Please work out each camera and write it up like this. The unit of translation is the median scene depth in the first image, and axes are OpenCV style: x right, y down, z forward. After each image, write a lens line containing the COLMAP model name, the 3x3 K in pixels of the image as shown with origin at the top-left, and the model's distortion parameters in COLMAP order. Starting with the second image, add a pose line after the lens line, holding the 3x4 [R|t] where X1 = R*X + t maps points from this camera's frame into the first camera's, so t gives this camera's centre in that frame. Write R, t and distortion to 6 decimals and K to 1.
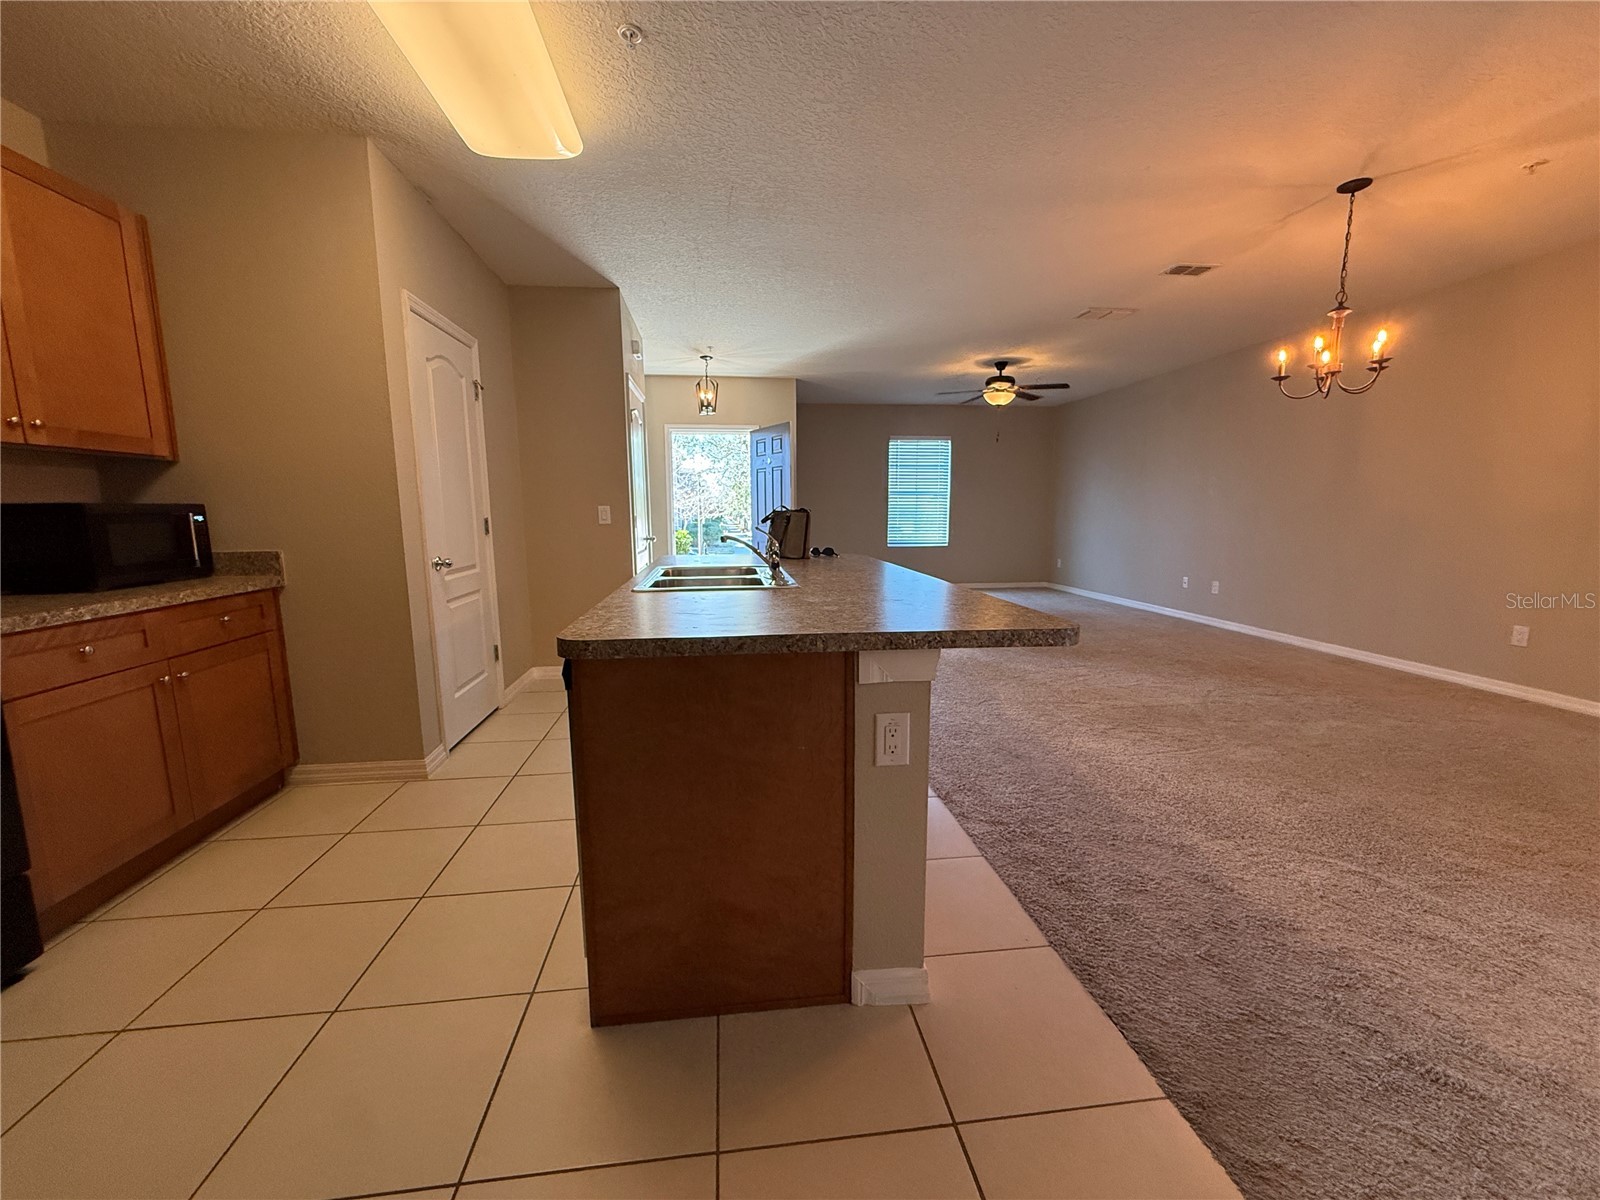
lens RADIAL K [[637.1, 0, 796.8], [0, 637.1, 601.1], [0, 0, 1]] dist [-0.001073, 0.000060]
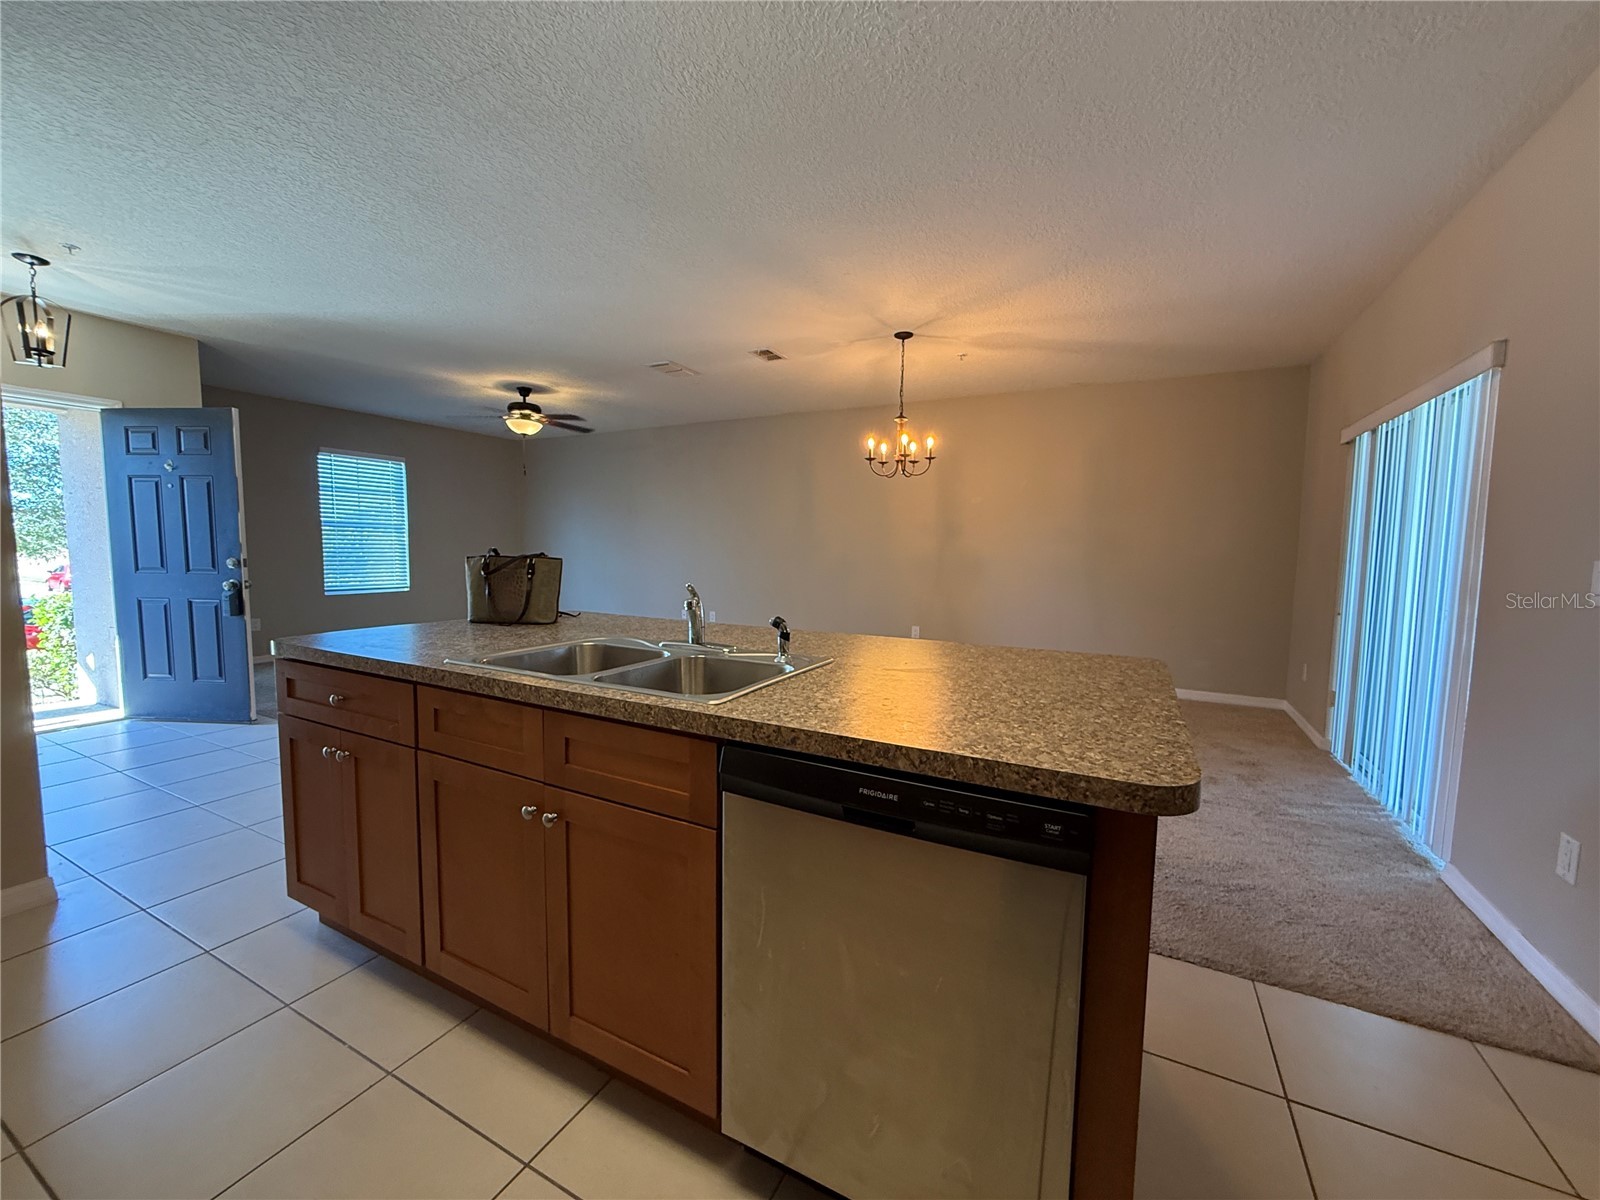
lens RADIAL K [[637.1, 0, 796.8], [0, 637.1, 601.1], [0, 0, 1]] dist [-0.001073, 0.000060]
pose [[0.565829, -0.056774, 0.822565, -0.424818], [0.101219, 0.994864, -0.000961, -0.062494], [-0.818286, 0.083803, 0.568670, 0.365720]]
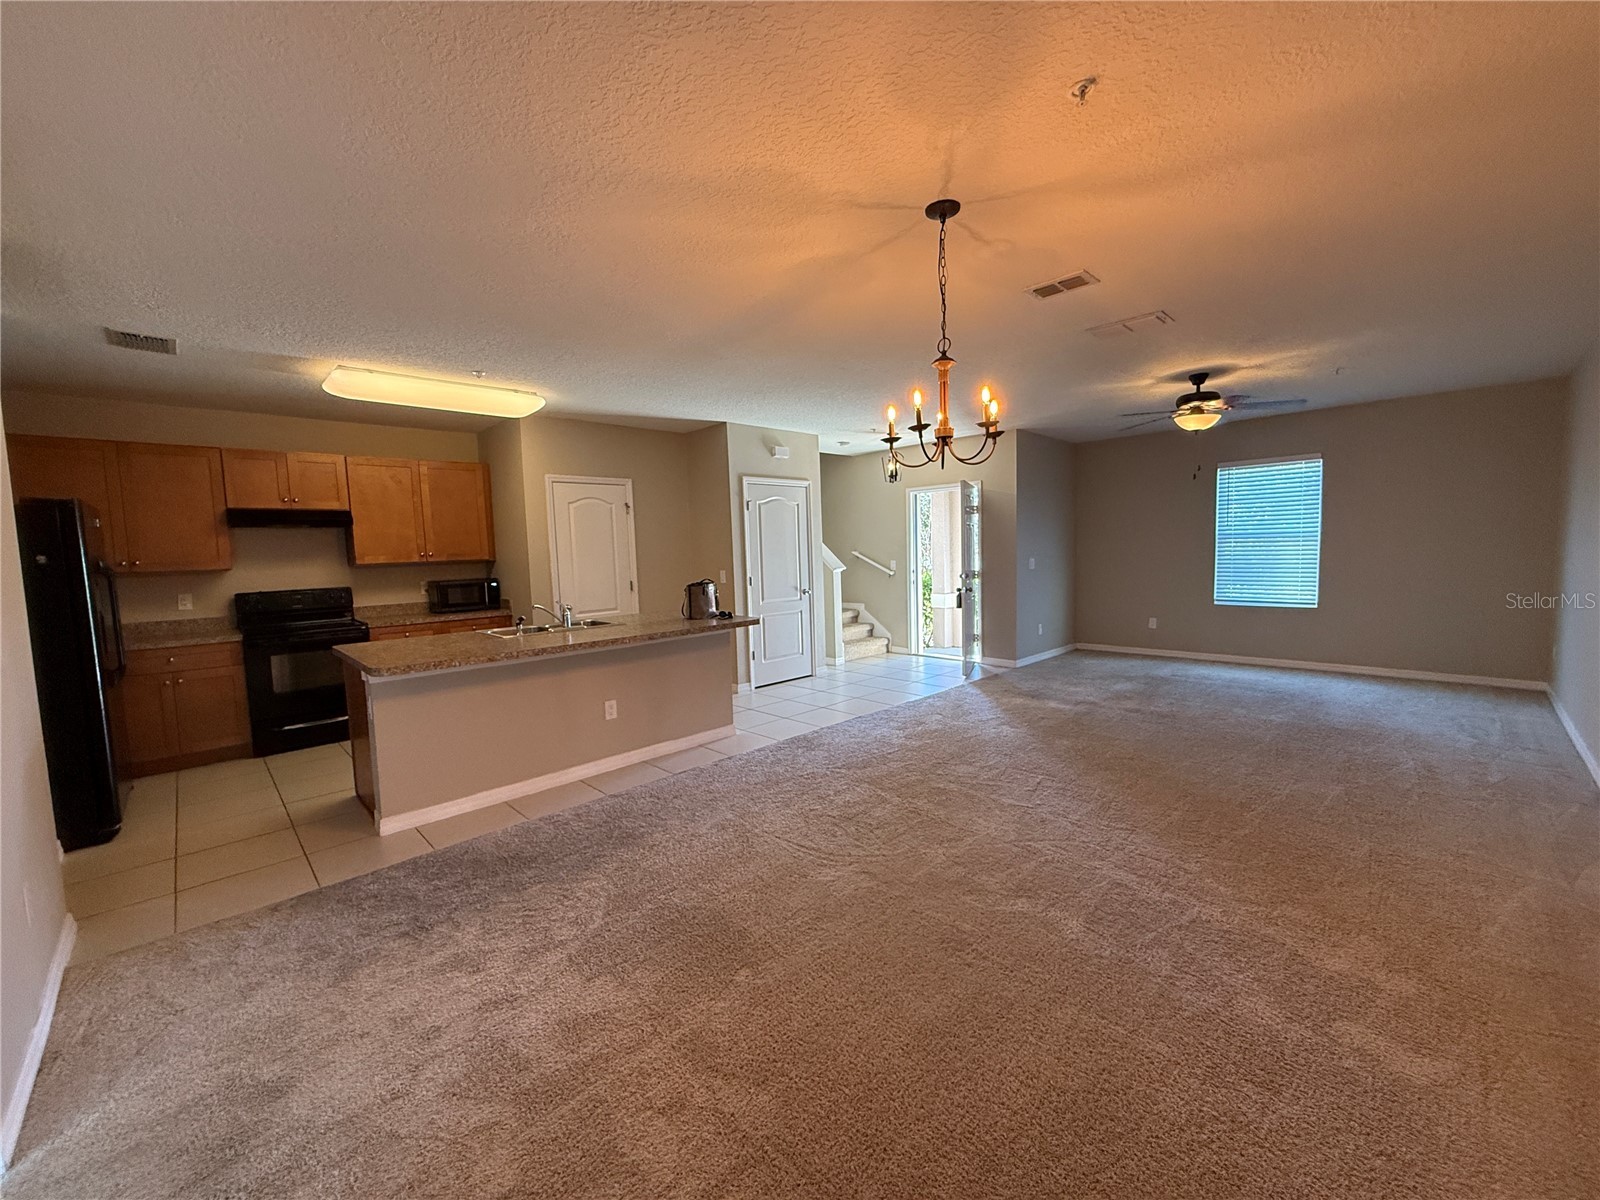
lens RADIAL K [[637.1, 0, 796.8], [0, 637.1, 601.1], [0, 0, 1]] dist [-0.001073, 0.000060]
pose [[0.604902, 0.052465, -0.794570, 1.233436], [-0.086453, 0.996256, -0.000033, -0.125074], [0.791593, 0.068713, 0.607173, 0.345074]]
